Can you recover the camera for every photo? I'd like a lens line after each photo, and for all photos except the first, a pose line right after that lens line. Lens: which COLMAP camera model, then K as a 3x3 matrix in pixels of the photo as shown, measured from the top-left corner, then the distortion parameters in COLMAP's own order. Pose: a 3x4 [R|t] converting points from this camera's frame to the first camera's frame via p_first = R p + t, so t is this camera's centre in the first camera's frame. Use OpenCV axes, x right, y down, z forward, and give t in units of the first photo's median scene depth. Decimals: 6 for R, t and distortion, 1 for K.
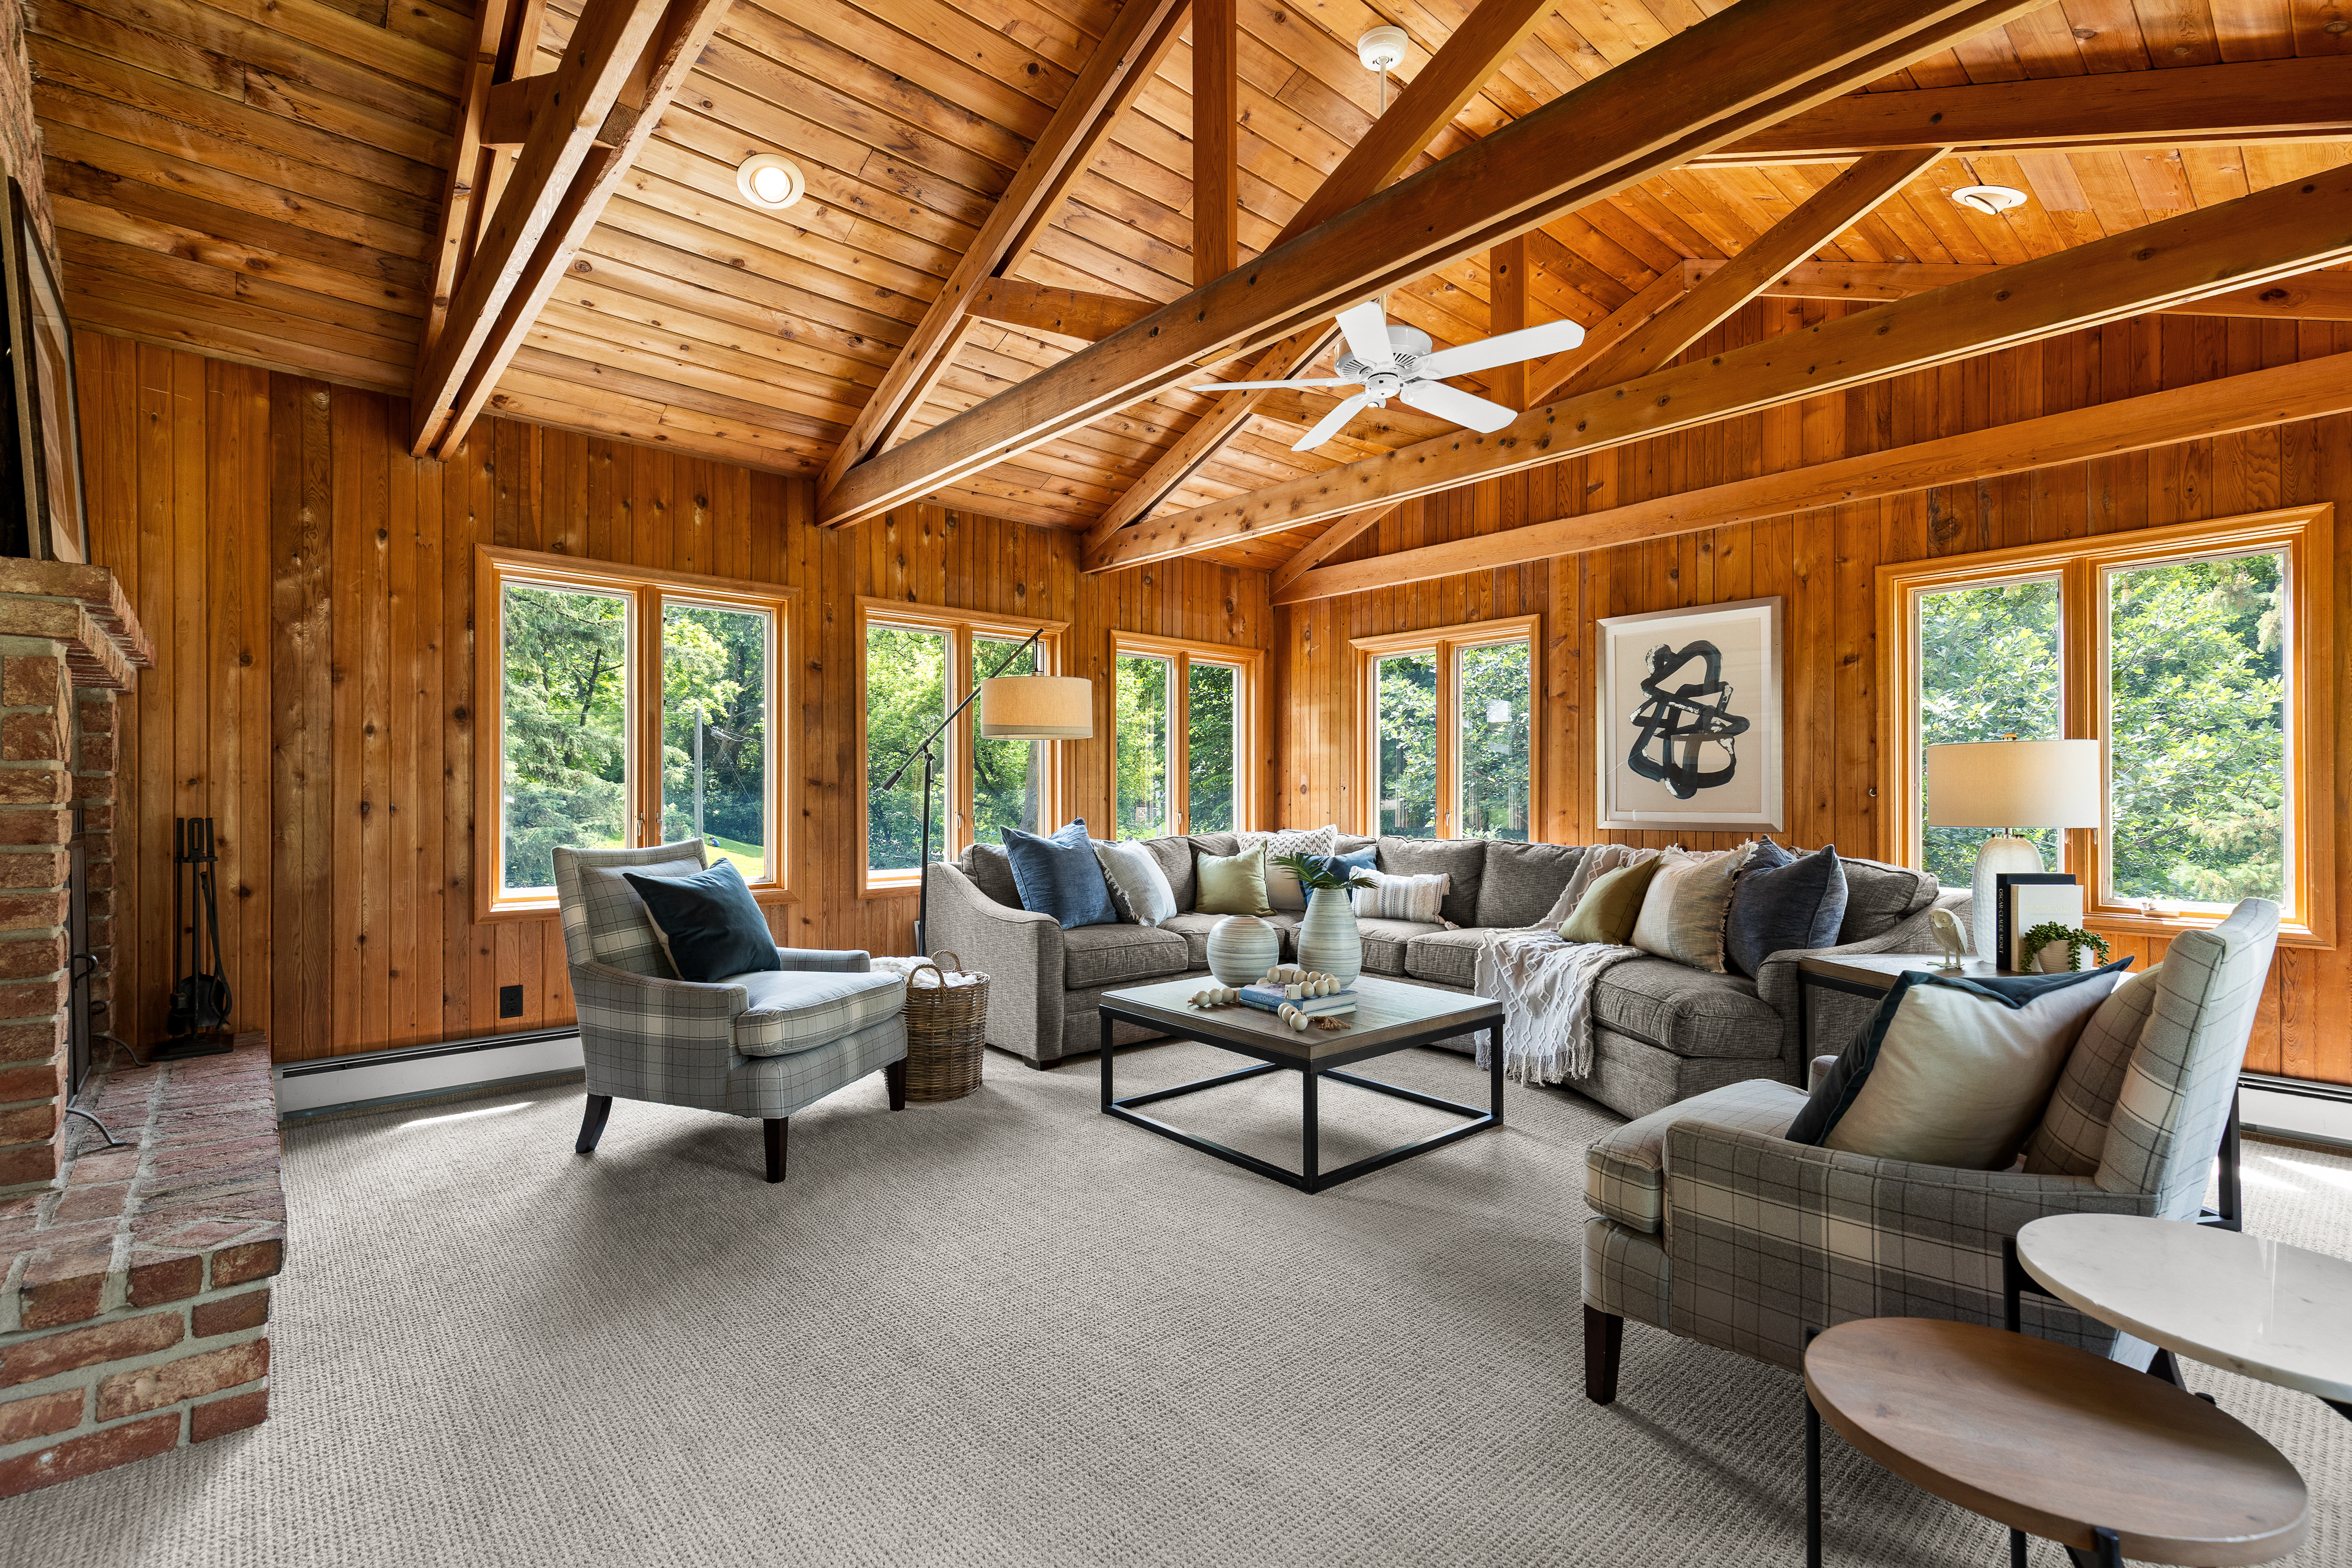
lens RADIAL K [[1070.7, 0, 1178.5], [0, 1070.7, 791.1], [0, 0, 1]] dist [0.005575, -0.000688]
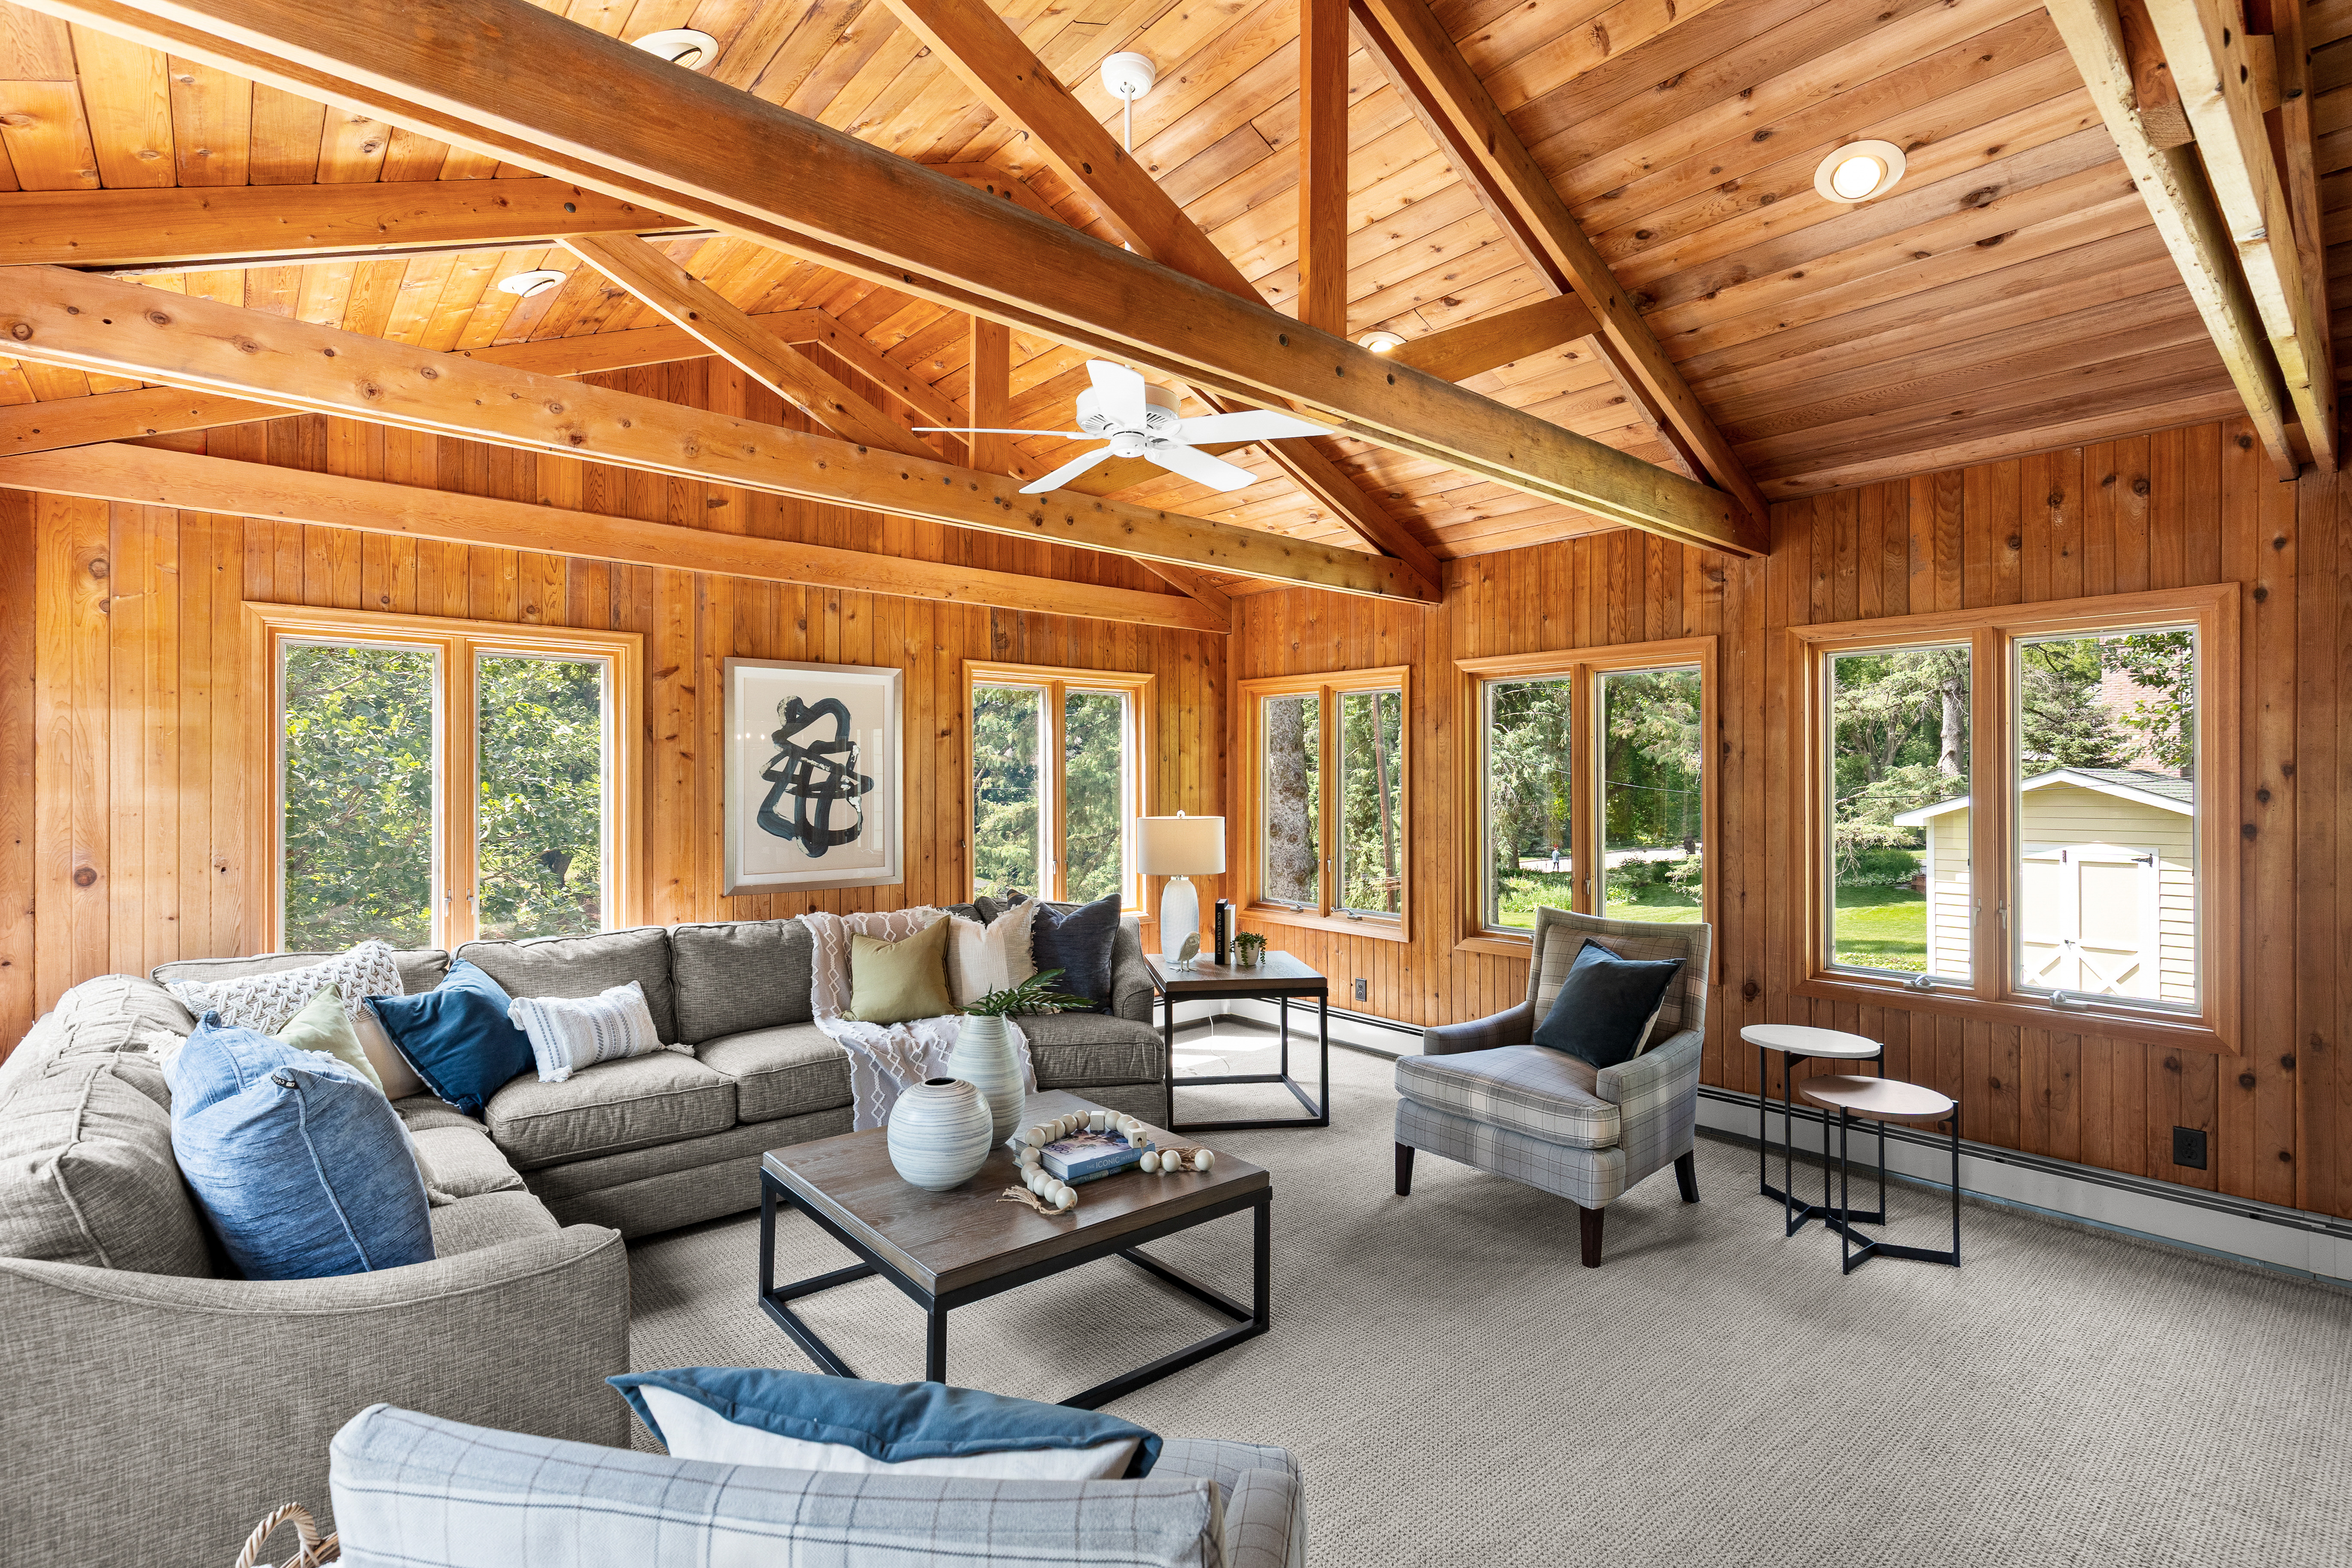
lens RADIAL K [[1070.7, 0, 1177.6], [0, 1070.7, 777.3], [0, 0, 1]] dist [0.005575, -0.000688]
pose [[0.013715, 0.006429, 0.999885, -0.500439], [-0.000570, 0.999979, -0.006422, -0.059494], [-0.999906, -0.000482, 0.013718, 0.651612]]
